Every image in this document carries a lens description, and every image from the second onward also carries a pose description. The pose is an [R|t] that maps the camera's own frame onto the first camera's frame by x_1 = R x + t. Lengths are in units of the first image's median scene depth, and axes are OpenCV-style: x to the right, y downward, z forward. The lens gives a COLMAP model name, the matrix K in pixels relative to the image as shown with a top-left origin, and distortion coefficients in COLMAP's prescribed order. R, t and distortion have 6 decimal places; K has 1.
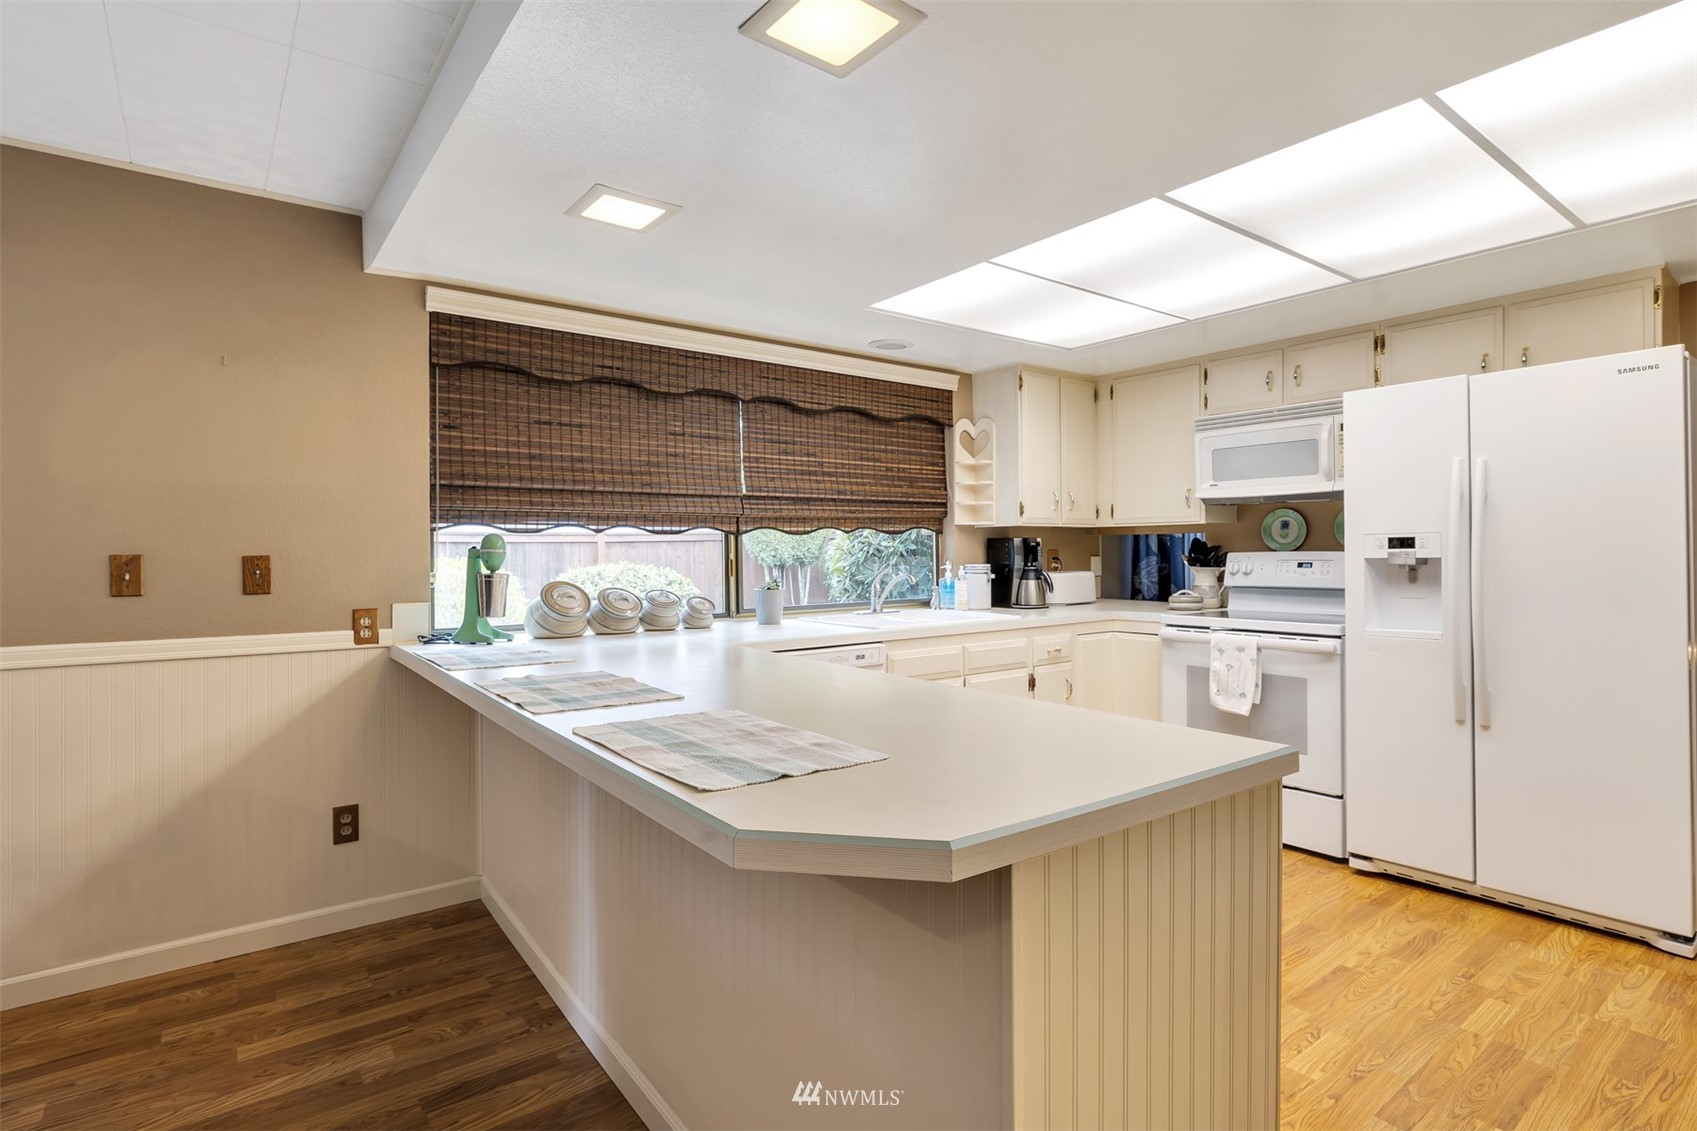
lens RADIAL K [[854.4, 0, 850.0], [0, 854.4, 555.0], [0, 0, 1]] dist [-0.004508, -0.000107]
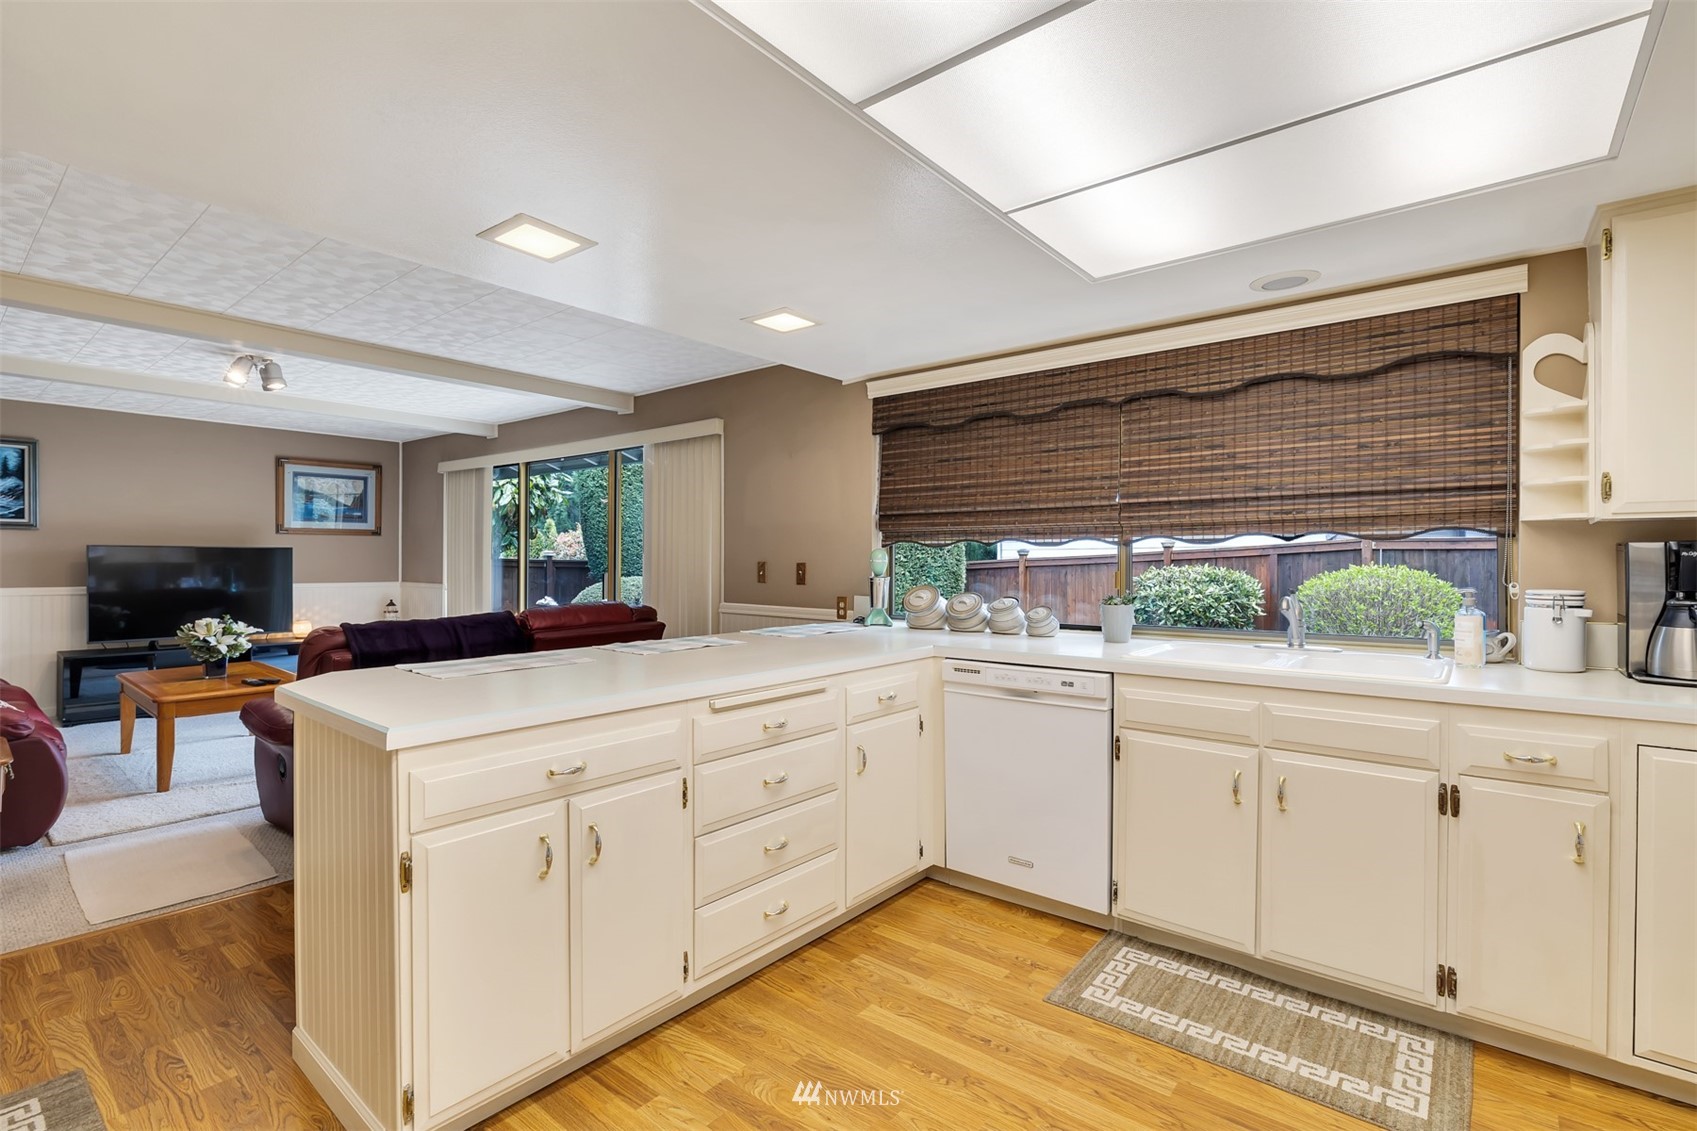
lens RADIAL K [[782.3, 0, 848.0], [0, 782.3, 564.9], [0, 0, 1]] dist [0.002890, 0.000391]
pose [[0.229091, 0.013108, -0.973317, 0.612448], [-0.006110, 0.999909, 0.012028, -0.010213], [0.973386, 0.003191, 0.229150, 0.484587]]
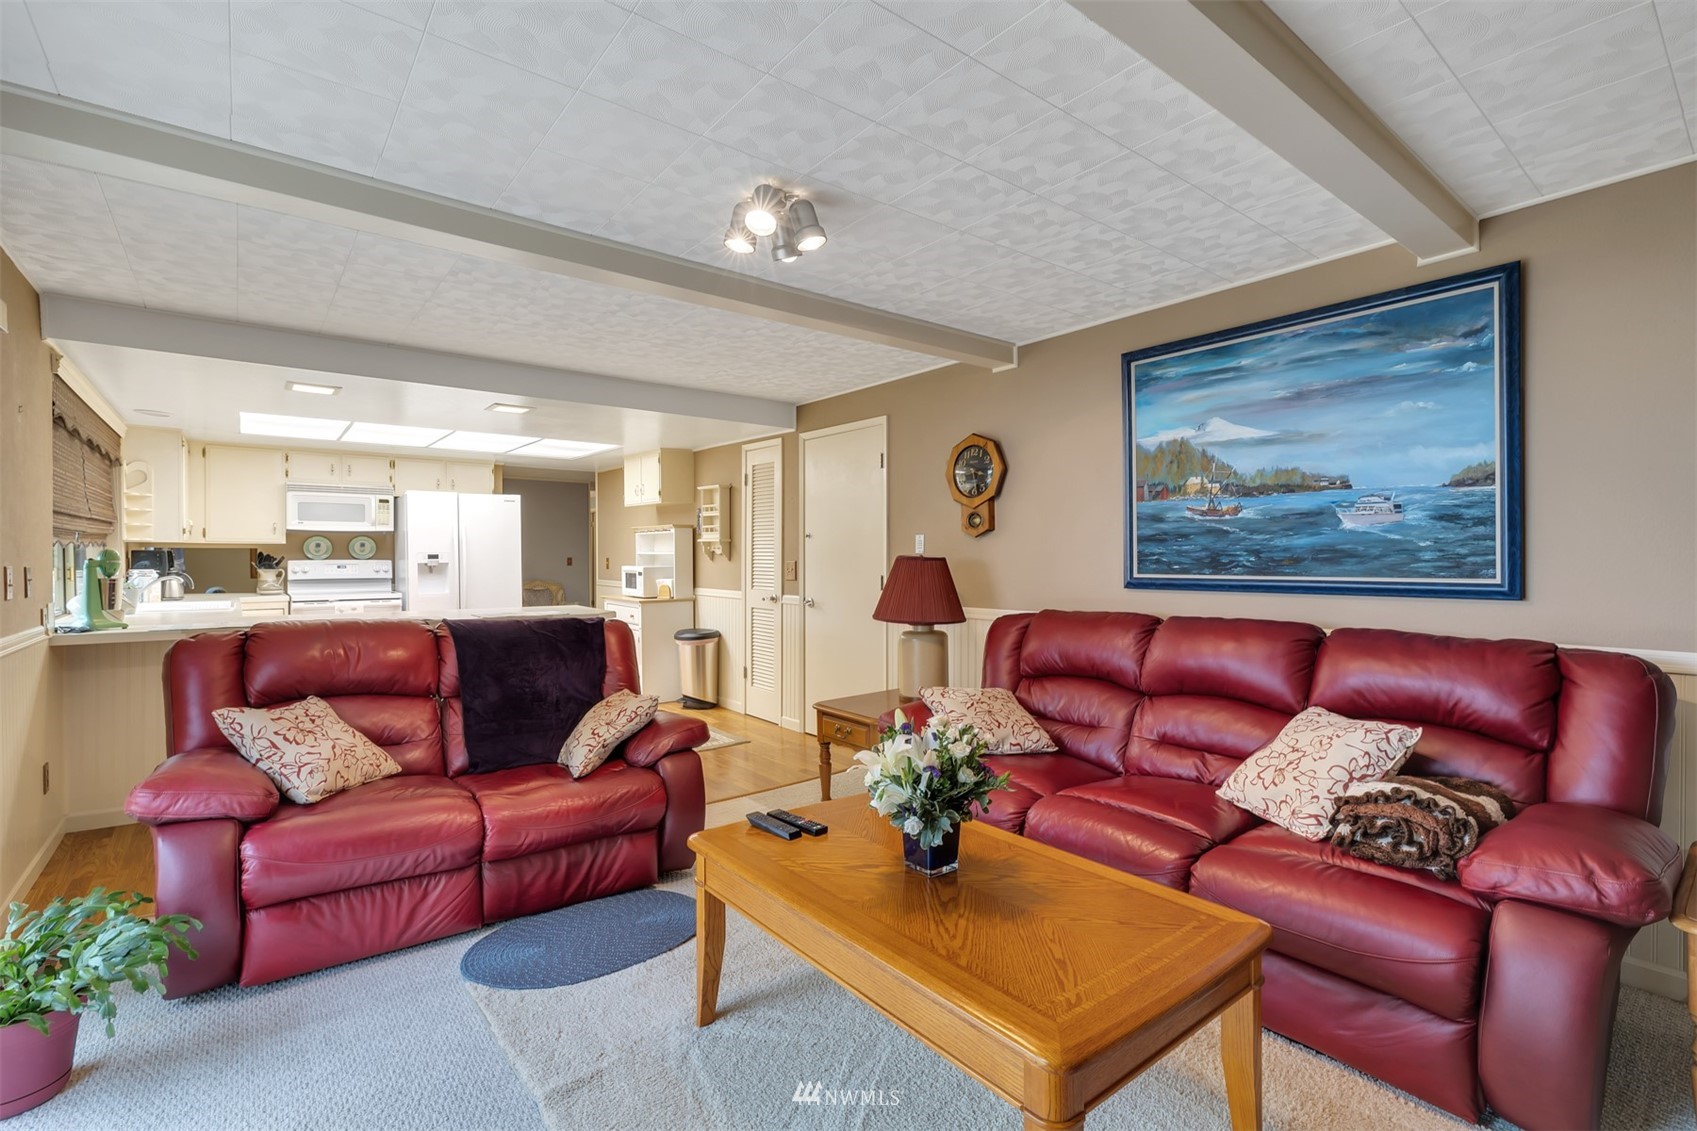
lens RADIAL K [[782.3, 0, 850.1], [0, 782.3, 563.5], [0, 0, 1]] dist [0.002890, 0.000391]
pose [[-0.020125, -0.004384, 0.999788, -1.255889], [0.000879, 0.999990, 0.004403, -0.002862], [-0.999797, 0.000968, -0.020121, -0.113027]]
